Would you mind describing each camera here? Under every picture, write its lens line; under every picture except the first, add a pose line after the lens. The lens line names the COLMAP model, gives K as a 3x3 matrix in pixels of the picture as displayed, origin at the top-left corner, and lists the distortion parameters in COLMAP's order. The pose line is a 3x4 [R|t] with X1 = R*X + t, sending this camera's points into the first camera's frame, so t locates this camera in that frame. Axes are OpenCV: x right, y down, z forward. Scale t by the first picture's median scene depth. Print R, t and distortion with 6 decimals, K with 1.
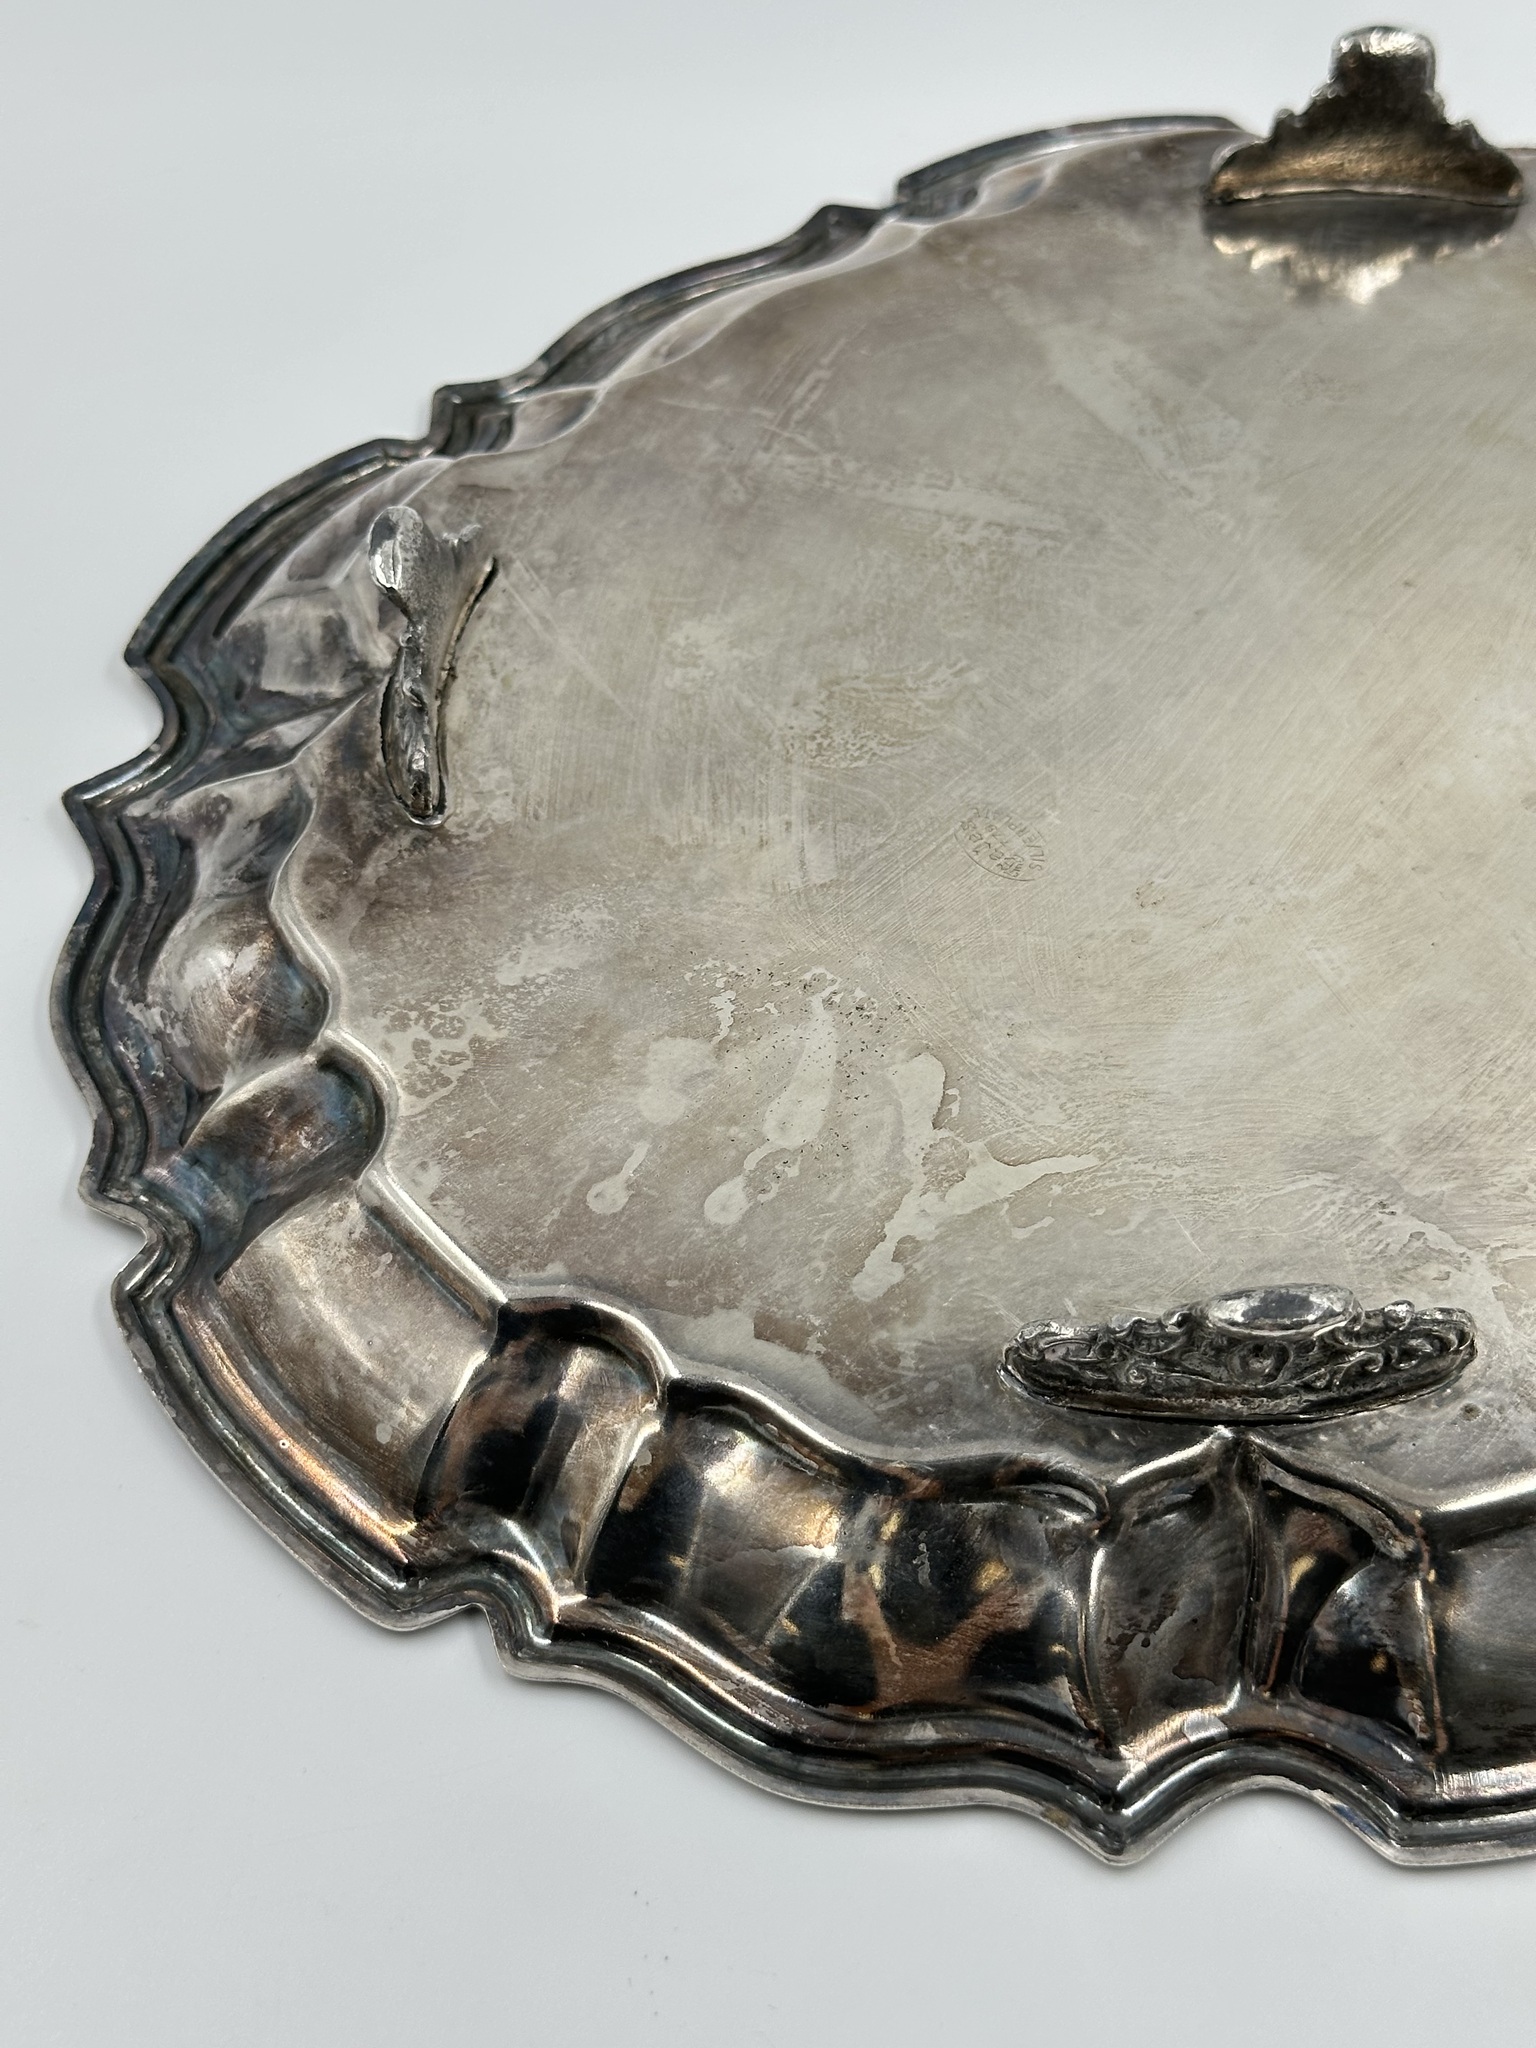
lens RADIAL K [[3016.5, 0, 761.1], [0, 3016.5, 1004.6], [0, 0, 1]] dist [0.123909, 0.000000]
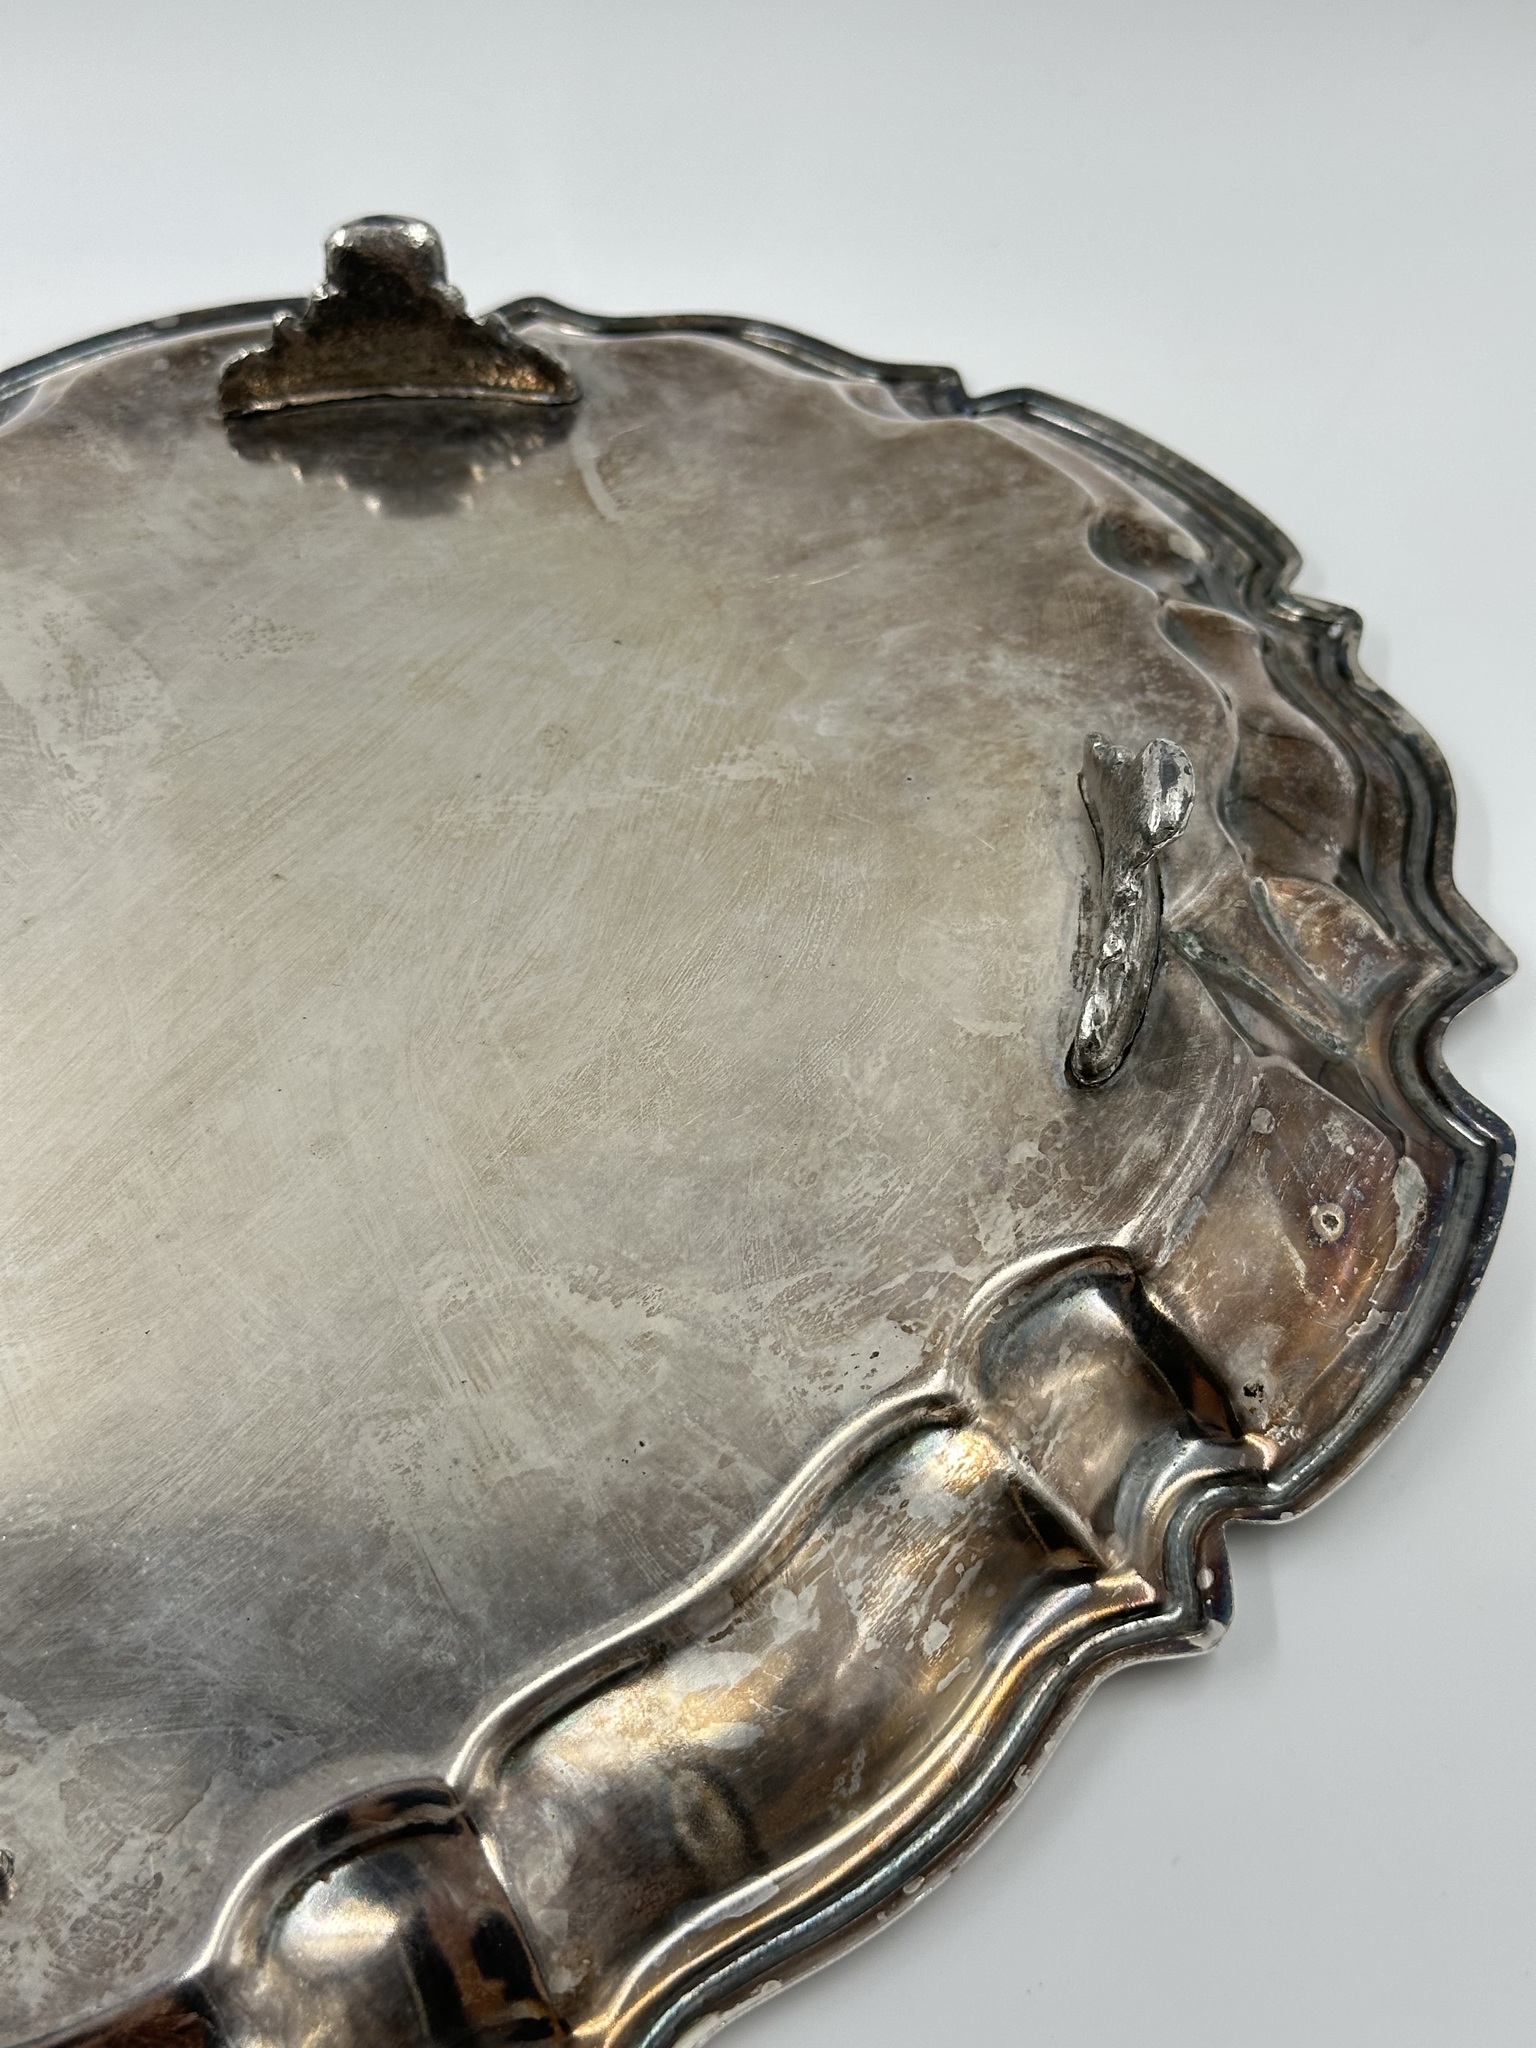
lens RADIAL K [[3016.5, 0, 774.2], [0, 3016.5, 1042.8], [0, 0, 1]] dist [0.123909, 0.000000]
pose [[0.995105, -0.041649, -0.089613, 0.410899], [0.042299, 0.999091, 0.005367, -0.085006], [0.089308, -0.009131, 0.995962, 0.138516]]
